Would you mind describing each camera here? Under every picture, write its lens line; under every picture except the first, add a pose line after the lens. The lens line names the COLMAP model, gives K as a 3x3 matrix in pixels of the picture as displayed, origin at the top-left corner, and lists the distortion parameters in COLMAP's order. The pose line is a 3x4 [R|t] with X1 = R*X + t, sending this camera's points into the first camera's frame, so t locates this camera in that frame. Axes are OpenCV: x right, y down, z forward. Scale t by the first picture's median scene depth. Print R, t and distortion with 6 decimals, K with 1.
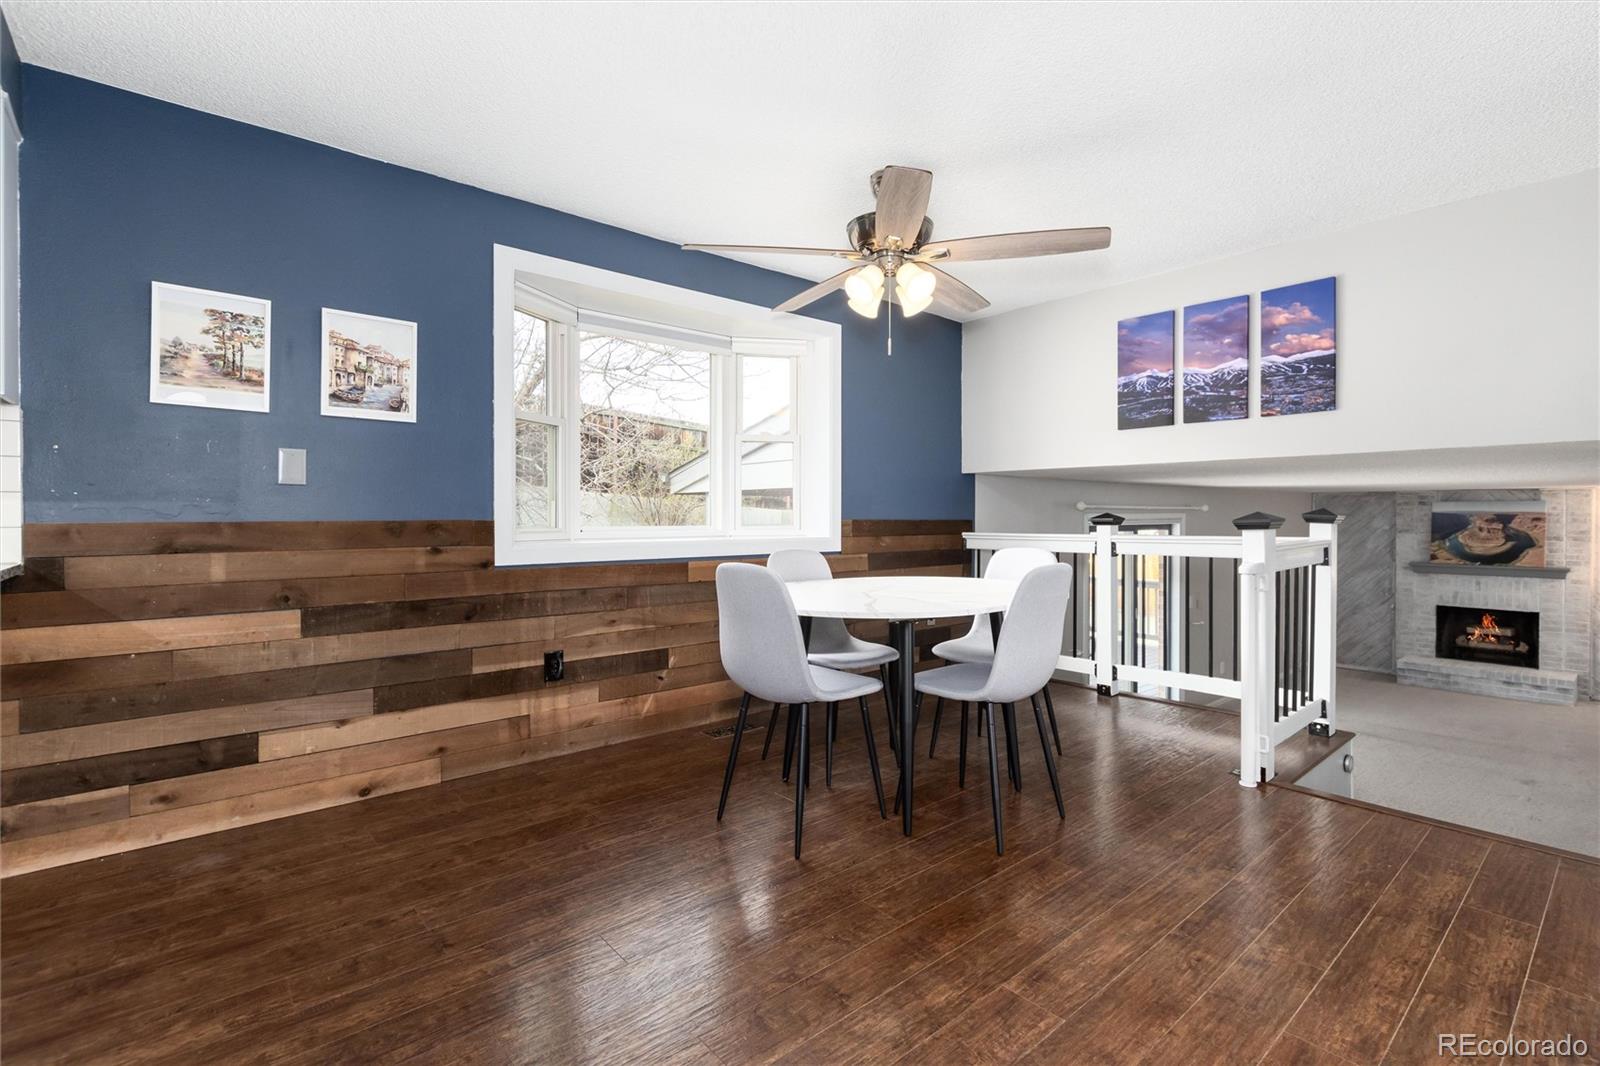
lens RADIAL K [[737.1, 0, 821.9], [0, 737.1, 518.2], [0, 0, 1]] dist [-0.000104, -0.005490]
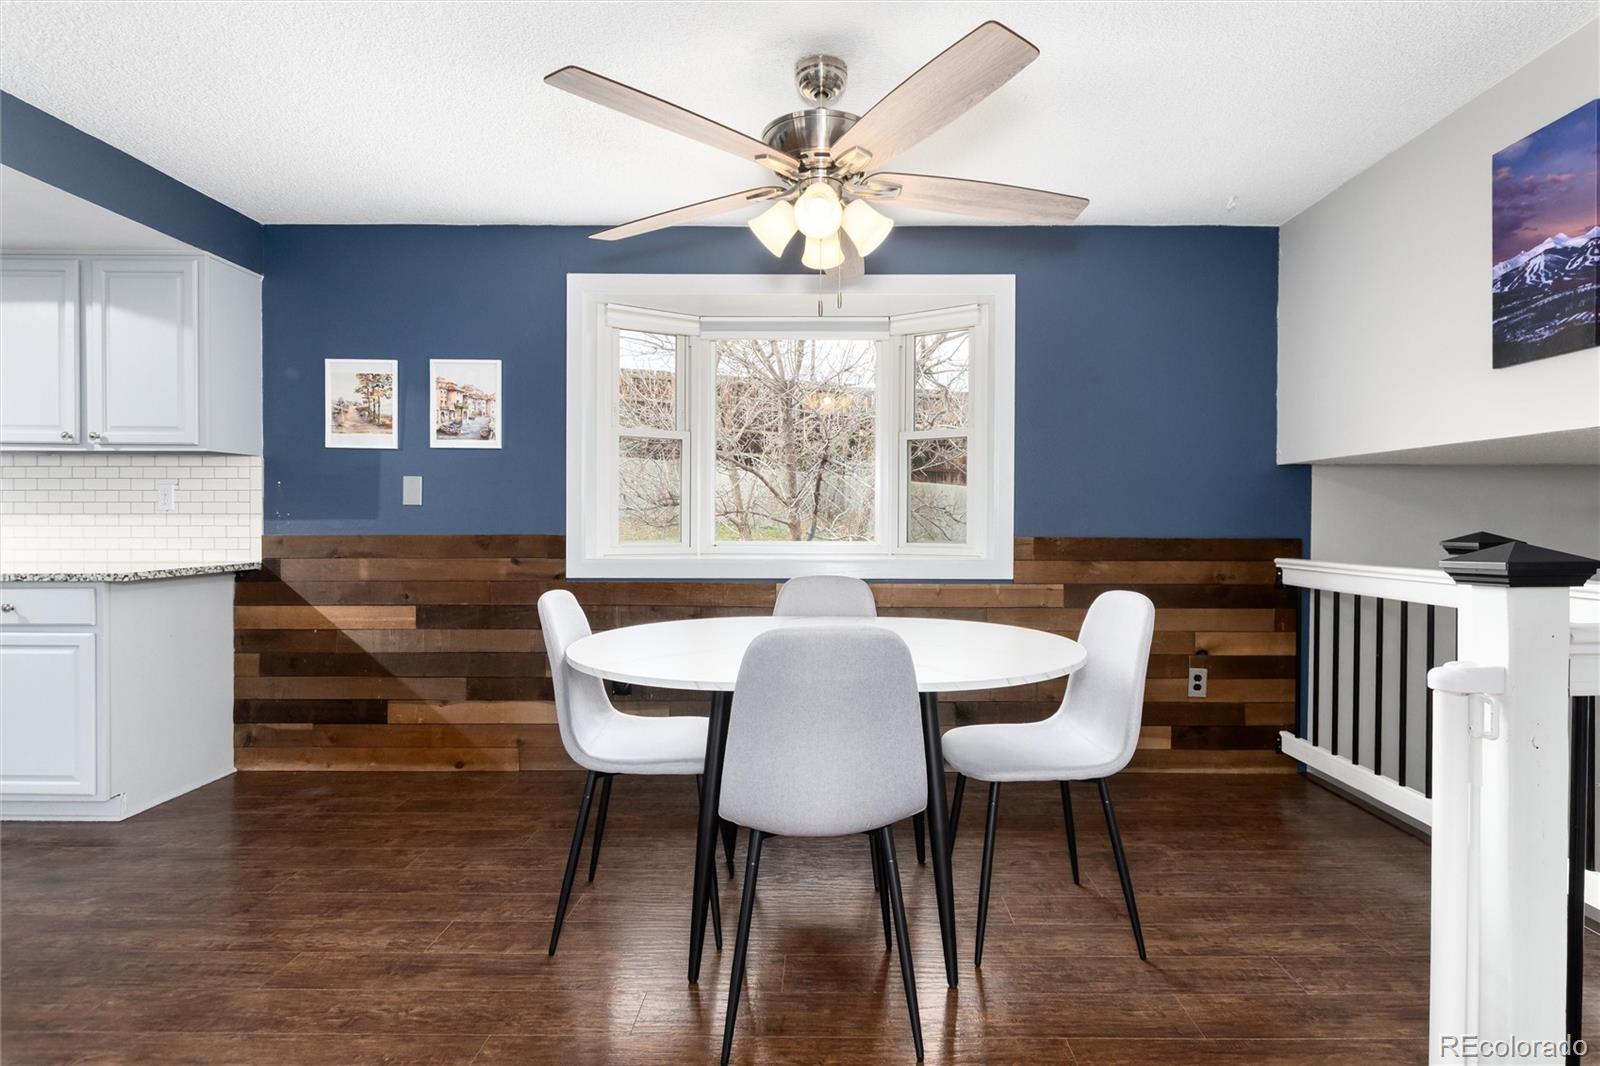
lens RADIAL K [[774.7, 0, 821.5], [0, 774.7, 521.2], [0, 0, 1]] dist [-0.000015, -0.001186]
pose [[0.748440, 0.001916, -0.663200, 0.429047], [-0.004529, 0.999987, -0.002222, -0.012001], [0.663187, 0.004667, 0.748439, 0.307541]]
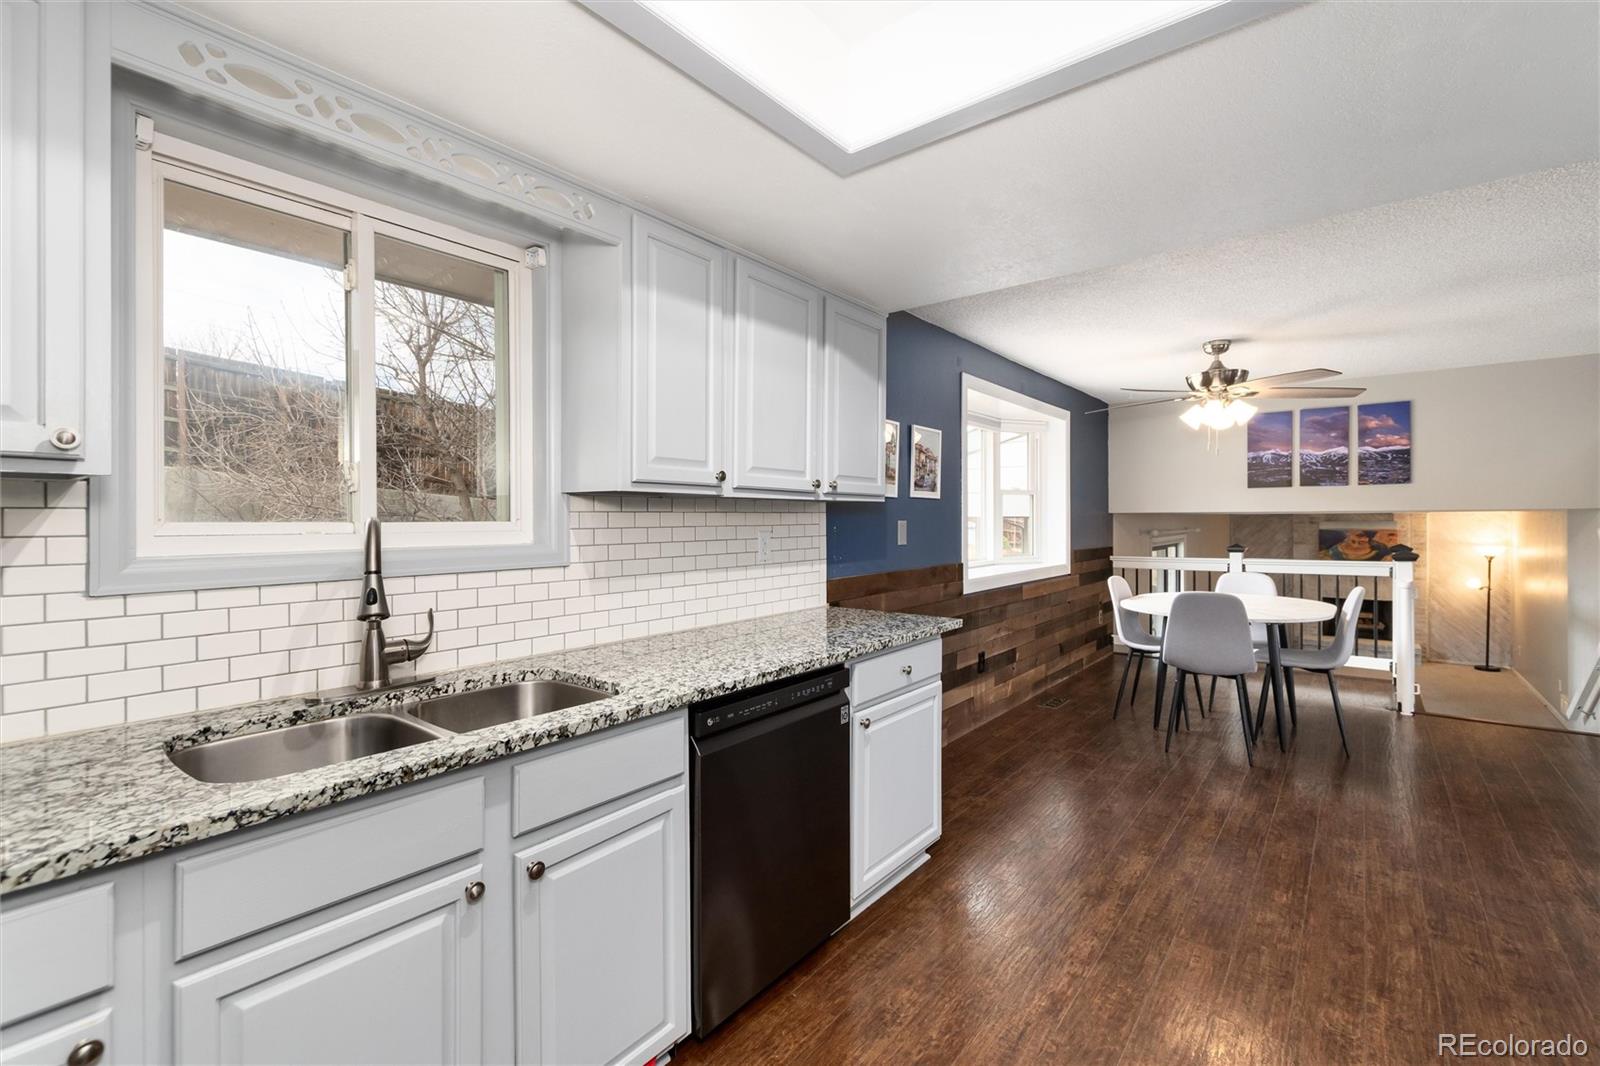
lens RADIAL K [[698.7, 0, 819.8], [0, 698.7, 523.3], [0, 0, 1]] dist [-0.001418, -0.000513]
pose [[0.982109, -0.006858, 0.188189, -0.737145], [0.006872, 0.999976, 0.000579, -0.058977], [-0.188188, 0.000725, 0.982133, -0.222151]]
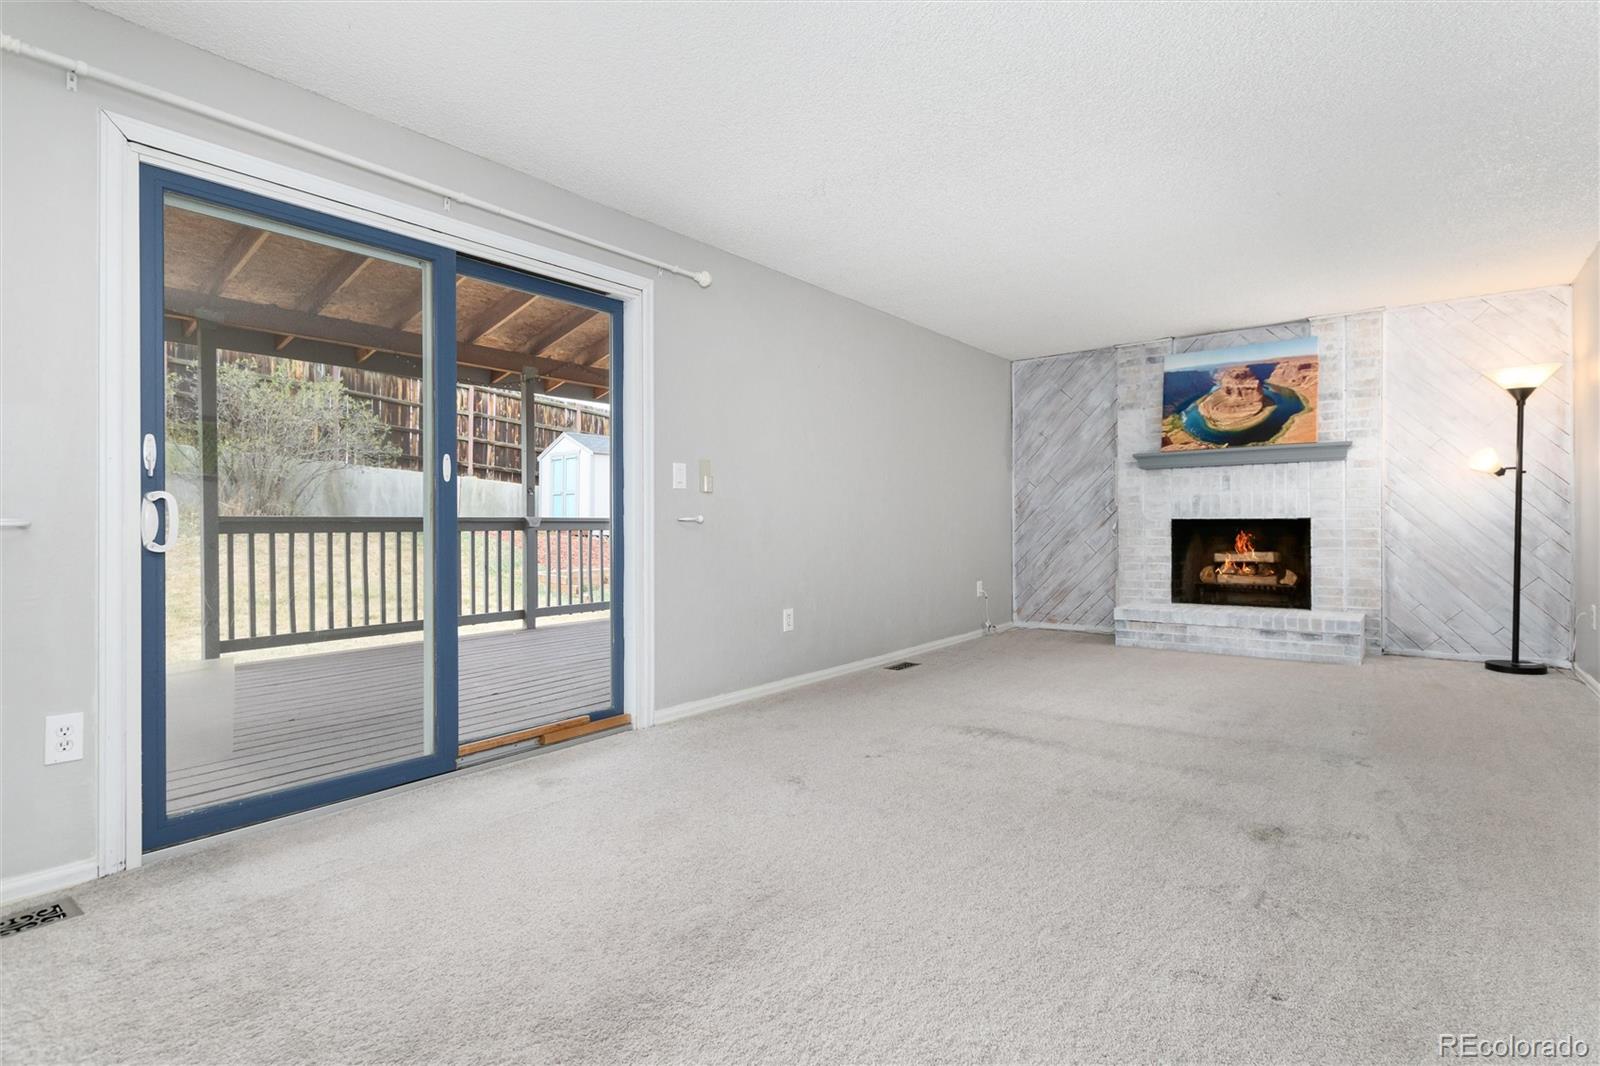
lens RADIAL K [[778.4, 0, 835.3], [0, 778.4, 528.7], [0, 0, 1]] dist [0.001130, 0.000142]
pose [[0.977824, -0.007954, 0.209275, 0.941638], [0.008457, 0.999963, -0.001512, 0.284414], [-0.209256, 0.003249, 0.977856, 0.925949]]
